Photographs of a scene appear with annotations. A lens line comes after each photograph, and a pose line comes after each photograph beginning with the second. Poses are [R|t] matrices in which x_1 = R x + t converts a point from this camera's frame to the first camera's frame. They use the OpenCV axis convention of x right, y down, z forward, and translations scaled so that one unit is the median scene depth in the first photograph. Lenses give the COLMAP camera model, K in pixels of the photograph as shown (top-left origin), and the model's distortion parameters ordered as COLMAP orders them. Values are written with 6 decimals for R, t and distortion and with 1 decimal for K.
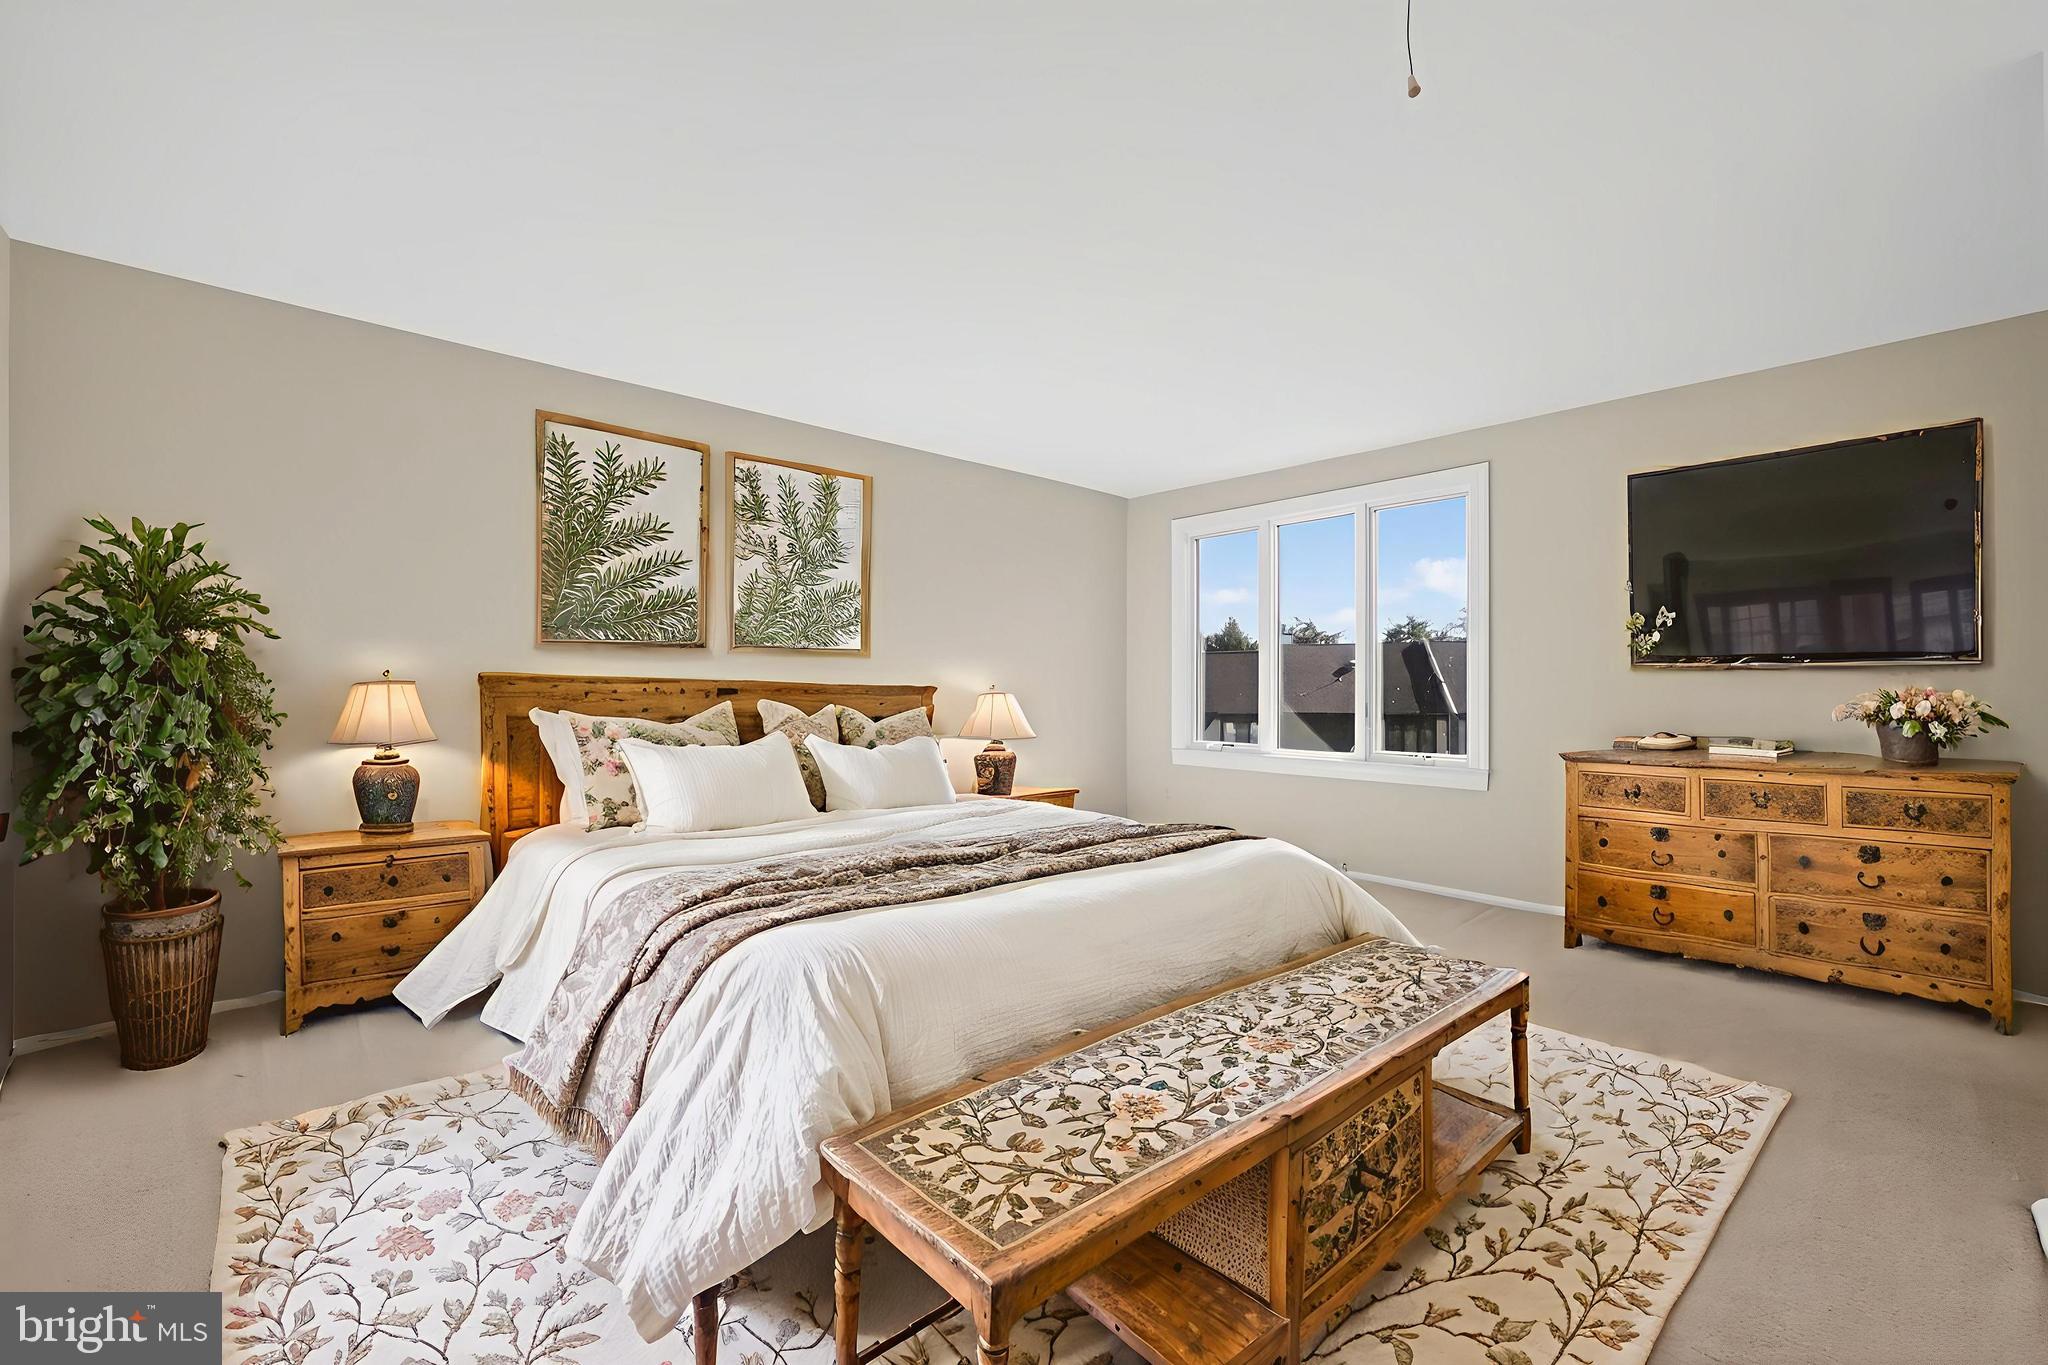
lens RADIAL K [[850.5, 0, 1009.7], [0, 850.5, 687.9], [0, 0, 1]] dist [0.002111, 0.000265]
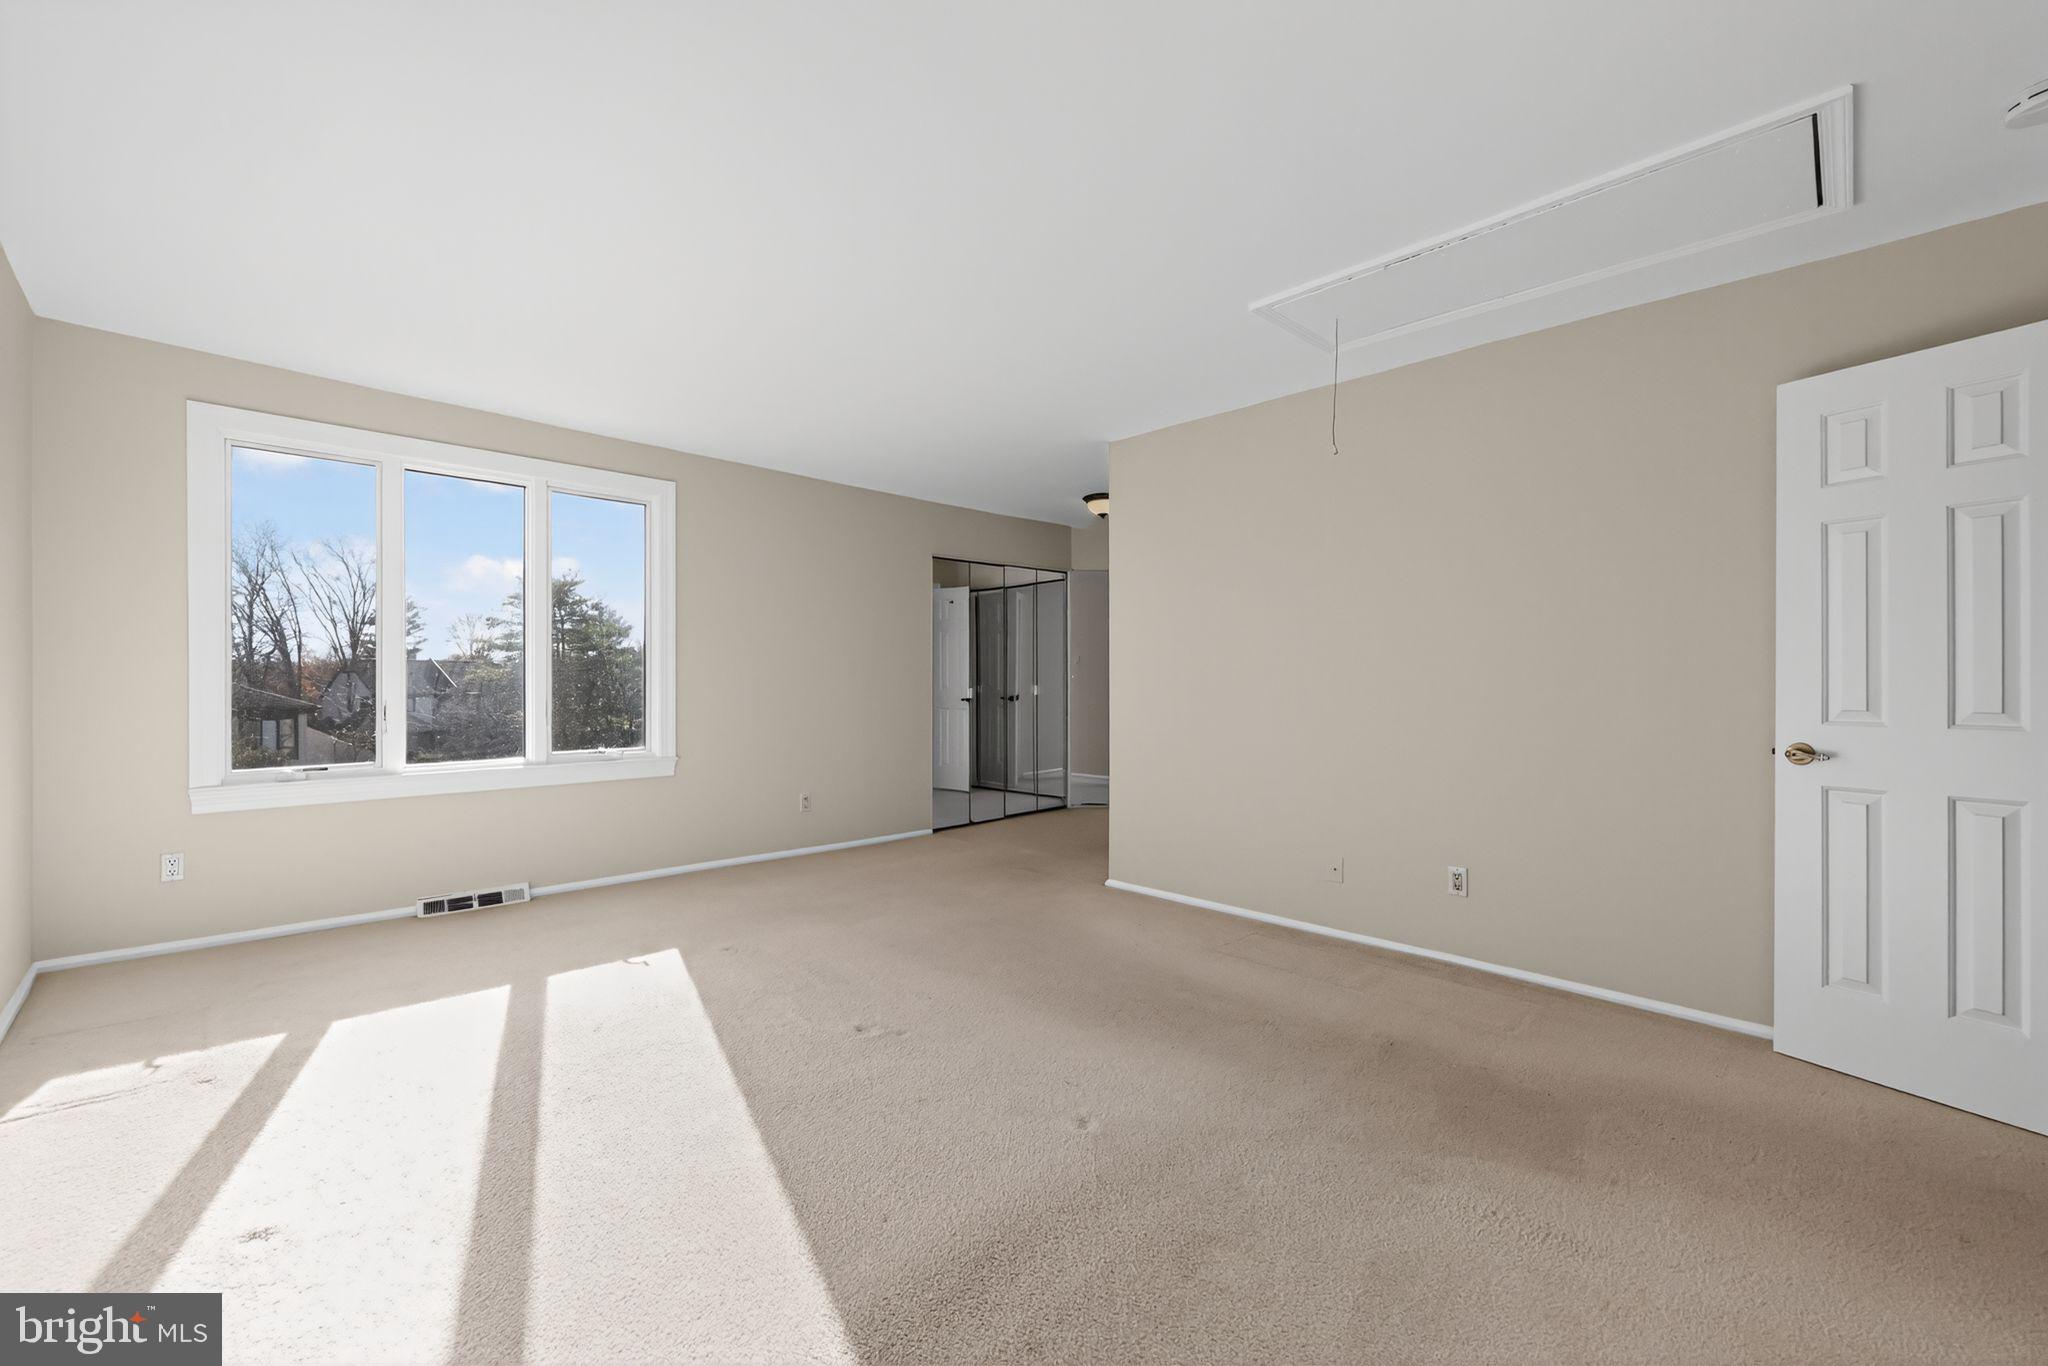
lens RADIAL K [[850.5, 0, 1009.7], [0, 850.5, 688.4], [0, 0, 1]] dist [0.002111, 0.000265]
pose [[-0.073860, -0.008425, 0.997233, -0.525570], [0.004633, 0.999951, 0.008791, -0.001224], [-0.997258, 0.005269, -0.073817, 0.567938]]
